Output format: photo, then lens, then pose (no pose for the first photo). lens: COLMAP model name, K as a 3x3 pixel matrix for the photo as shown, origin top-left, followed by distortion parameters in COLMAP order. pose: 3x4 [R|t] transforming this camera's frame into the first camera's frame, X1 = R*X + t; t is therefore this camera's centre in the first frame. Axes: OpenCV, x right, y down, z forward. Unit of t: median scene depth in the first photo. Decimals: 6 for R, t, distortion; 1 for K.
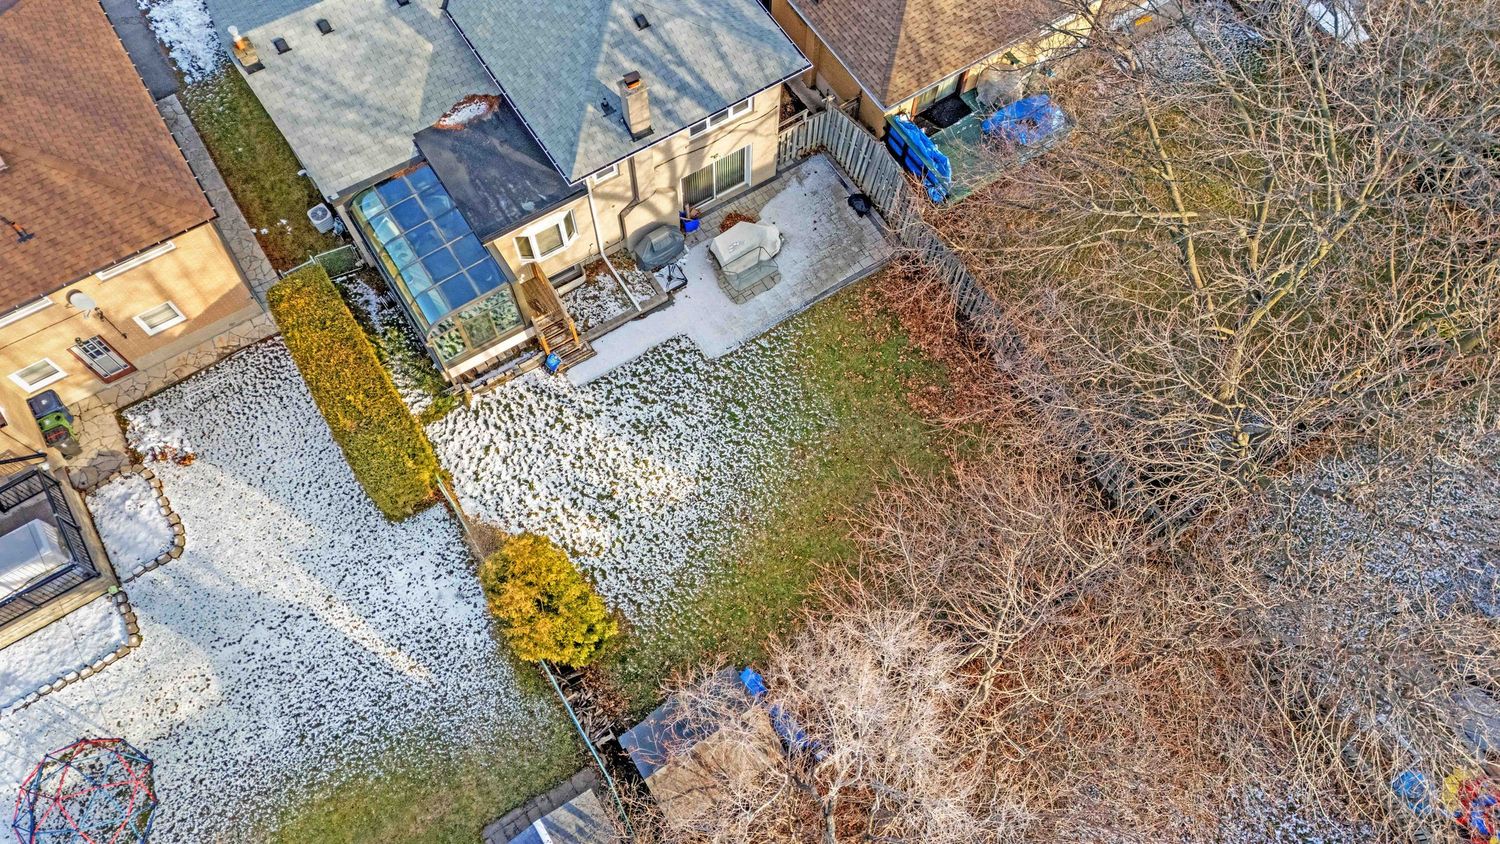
lens RADIAL K [[1097.5, 0, 756.0], [0, 1097.5, 419.7], [0, 0, 1]] dist [0.092948, -0.088381]
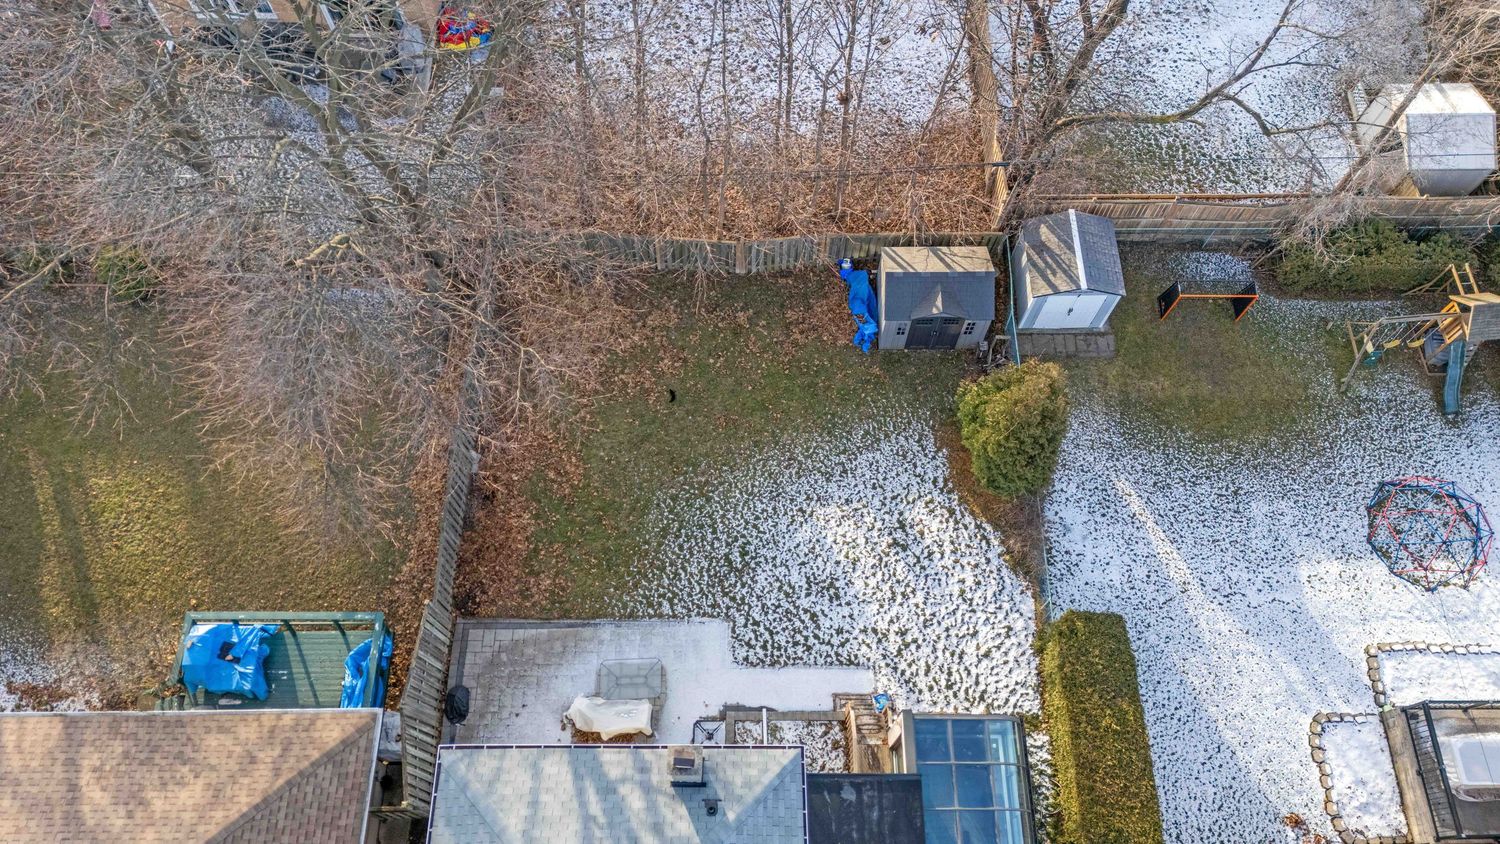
lens RADIAL K [[1097.5, 0, 752.2], [0, 1097.5, 413.0], [0, 0, 1]] dist [0.092948, -0.088381]
pose [[-0.841973, -0.494976, 0.214663, -0.177030], [0.482615, -0.513127, 0.709777, -0.631169], [-0.241173, 0.701213, 0.670922, 0.278001]]
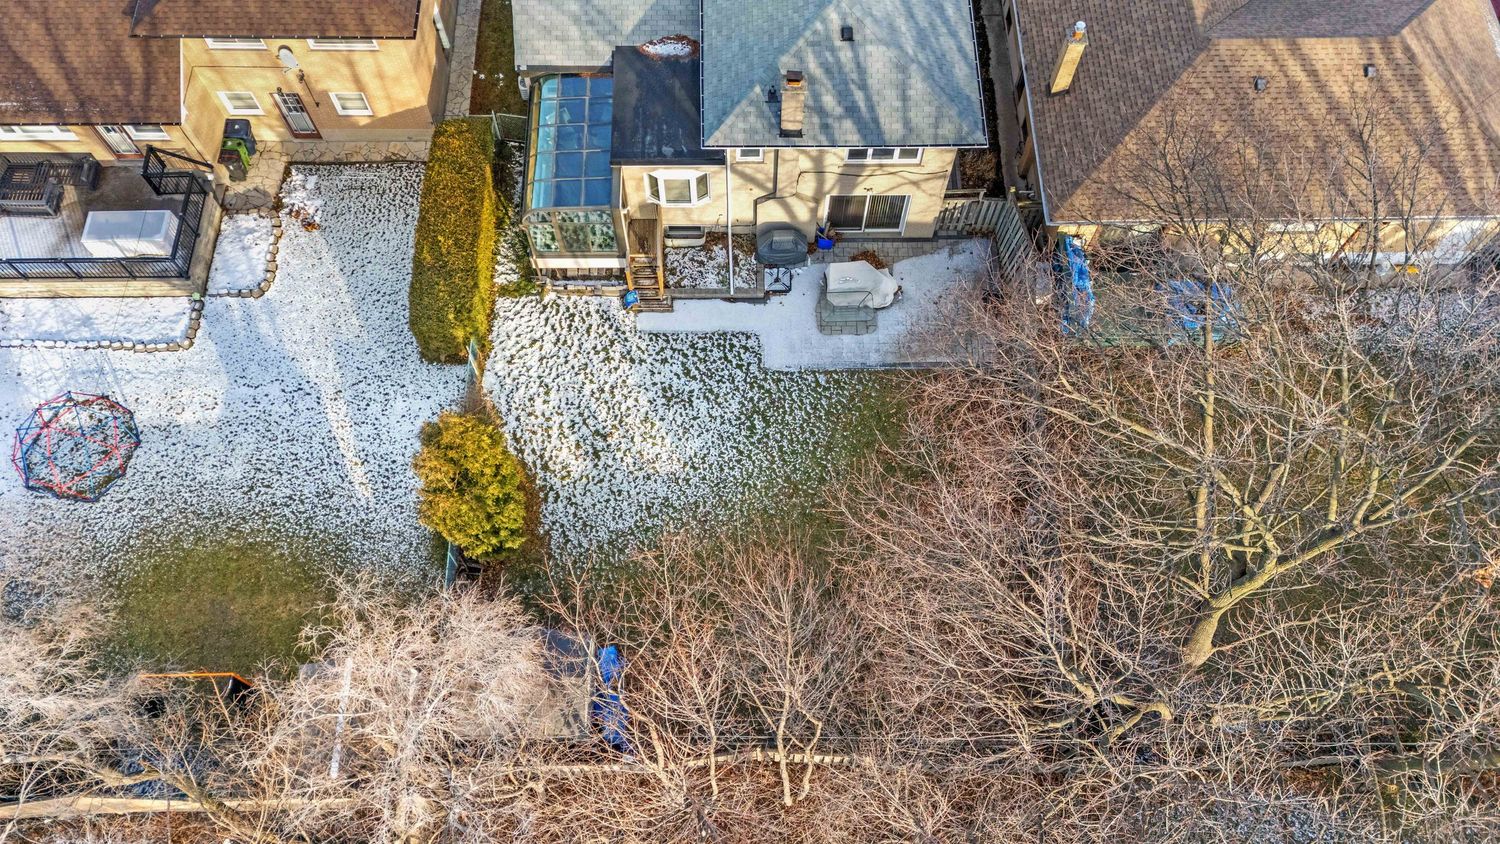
lens RADIAL K [[1097.5, 0, 755.4], [0, 1097.5, 423.1], [0, 0, 1]] dist [0.092948, -0.088381]
pose [[0.848353, 0.475671, -0.232455, 0.216213], [-0.478796, 0.876690, 0.046579, -0.055657], [0.225947, 0.071783, 0.971491, 0.034880]]
